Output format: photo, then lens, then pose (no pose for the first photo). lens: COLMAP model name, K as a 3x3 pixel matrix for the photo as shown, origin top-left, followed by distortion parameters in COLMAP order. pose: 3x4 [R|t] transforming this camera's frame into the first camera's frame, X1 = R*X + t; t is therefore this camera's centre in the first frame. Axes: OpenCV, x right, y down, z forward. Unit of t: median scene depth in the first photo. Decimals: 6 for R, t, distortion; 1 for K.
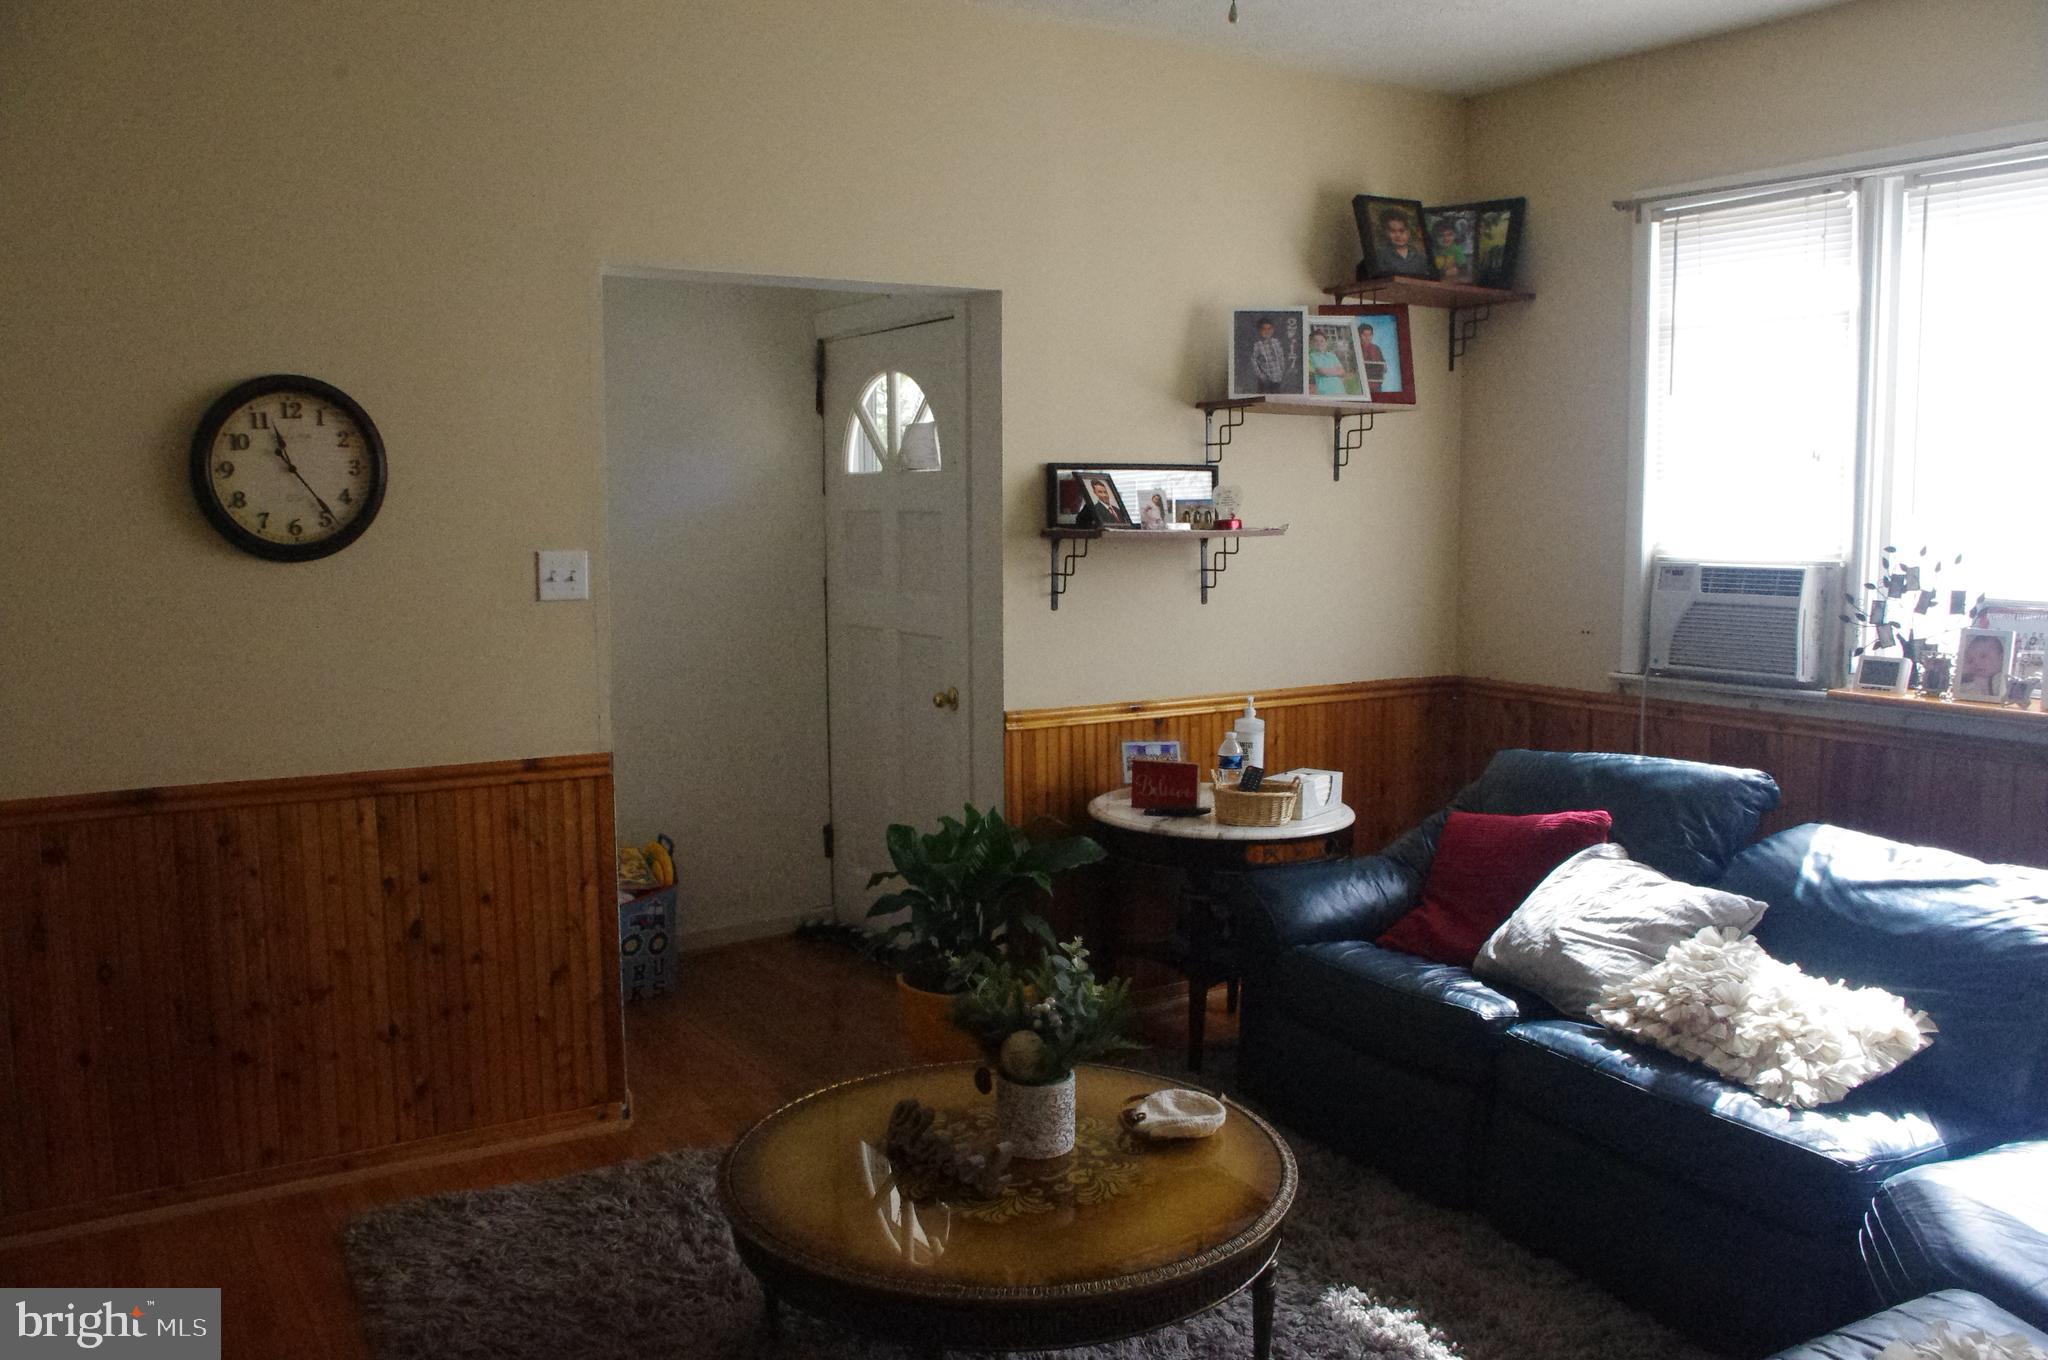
lens RADIAL K [[1609.6, 0, 1024.0], [0, 1609.6, 680.0], [0, 0, 1]] dist [-0.075082, 0.011363]
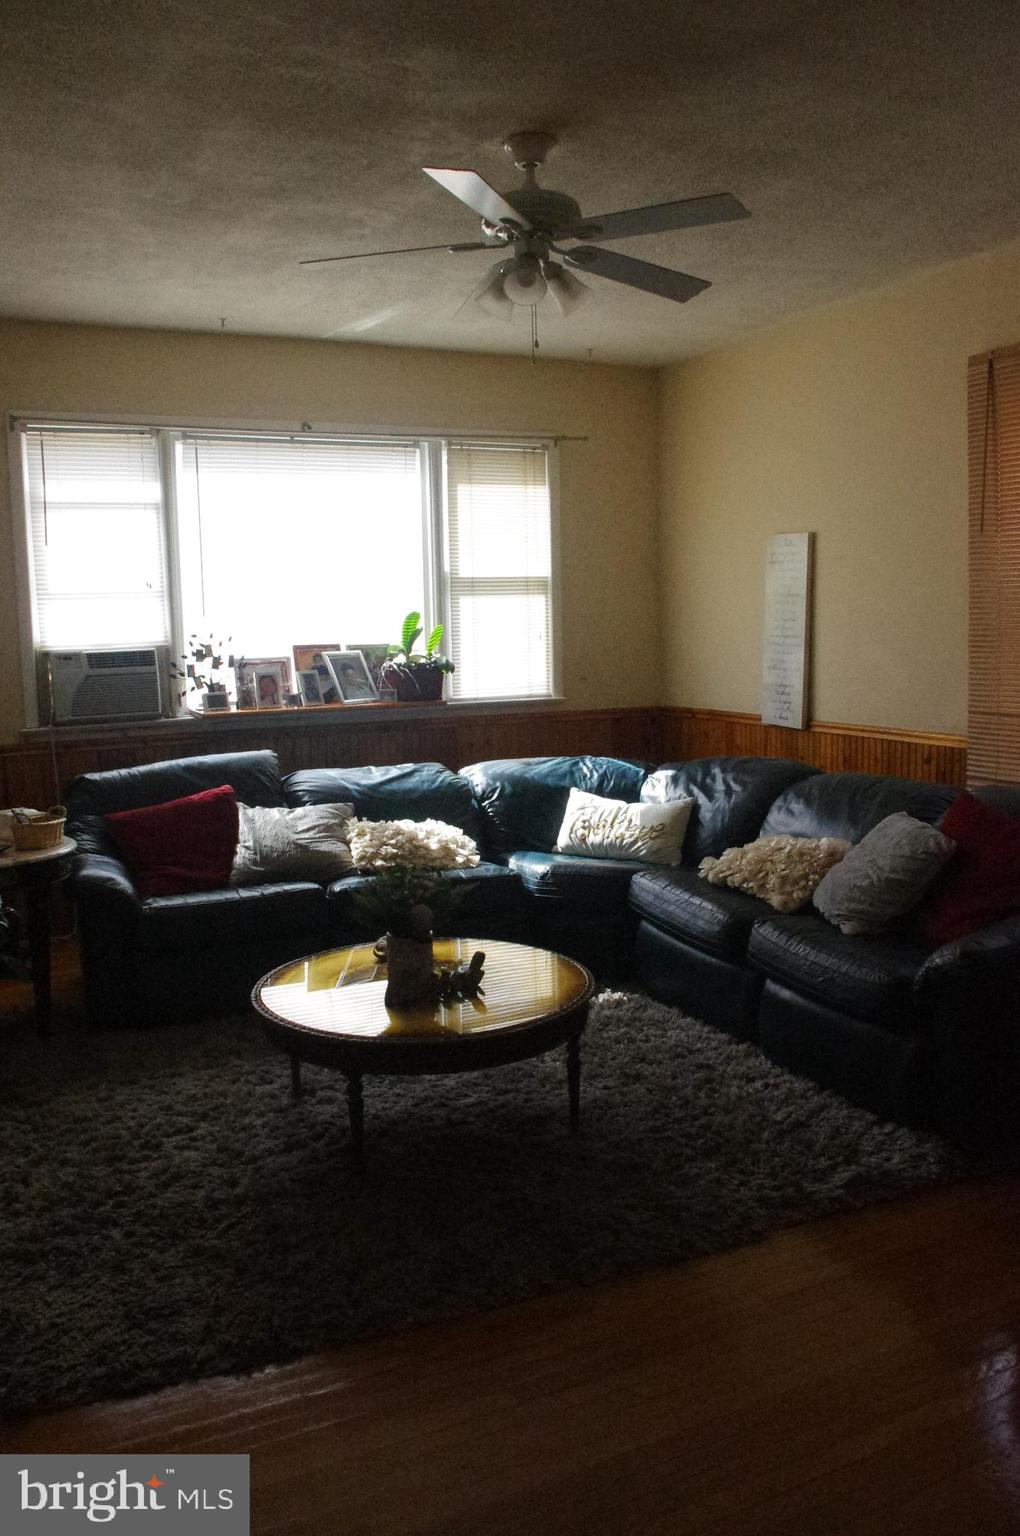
lens RADIAL K [[1207.2, 0, 510.0], [0, 1207.2, 768.0], [0, 0, 1]] dist [-0.075082, 0.011363]
pose [[0.115231, -0.124015, 0.985567, -0.802932], [0.132642, 0.985212, 0.108462, -0.033956], [-0.984443, 0.118229, 0.129976, 0.469047]]
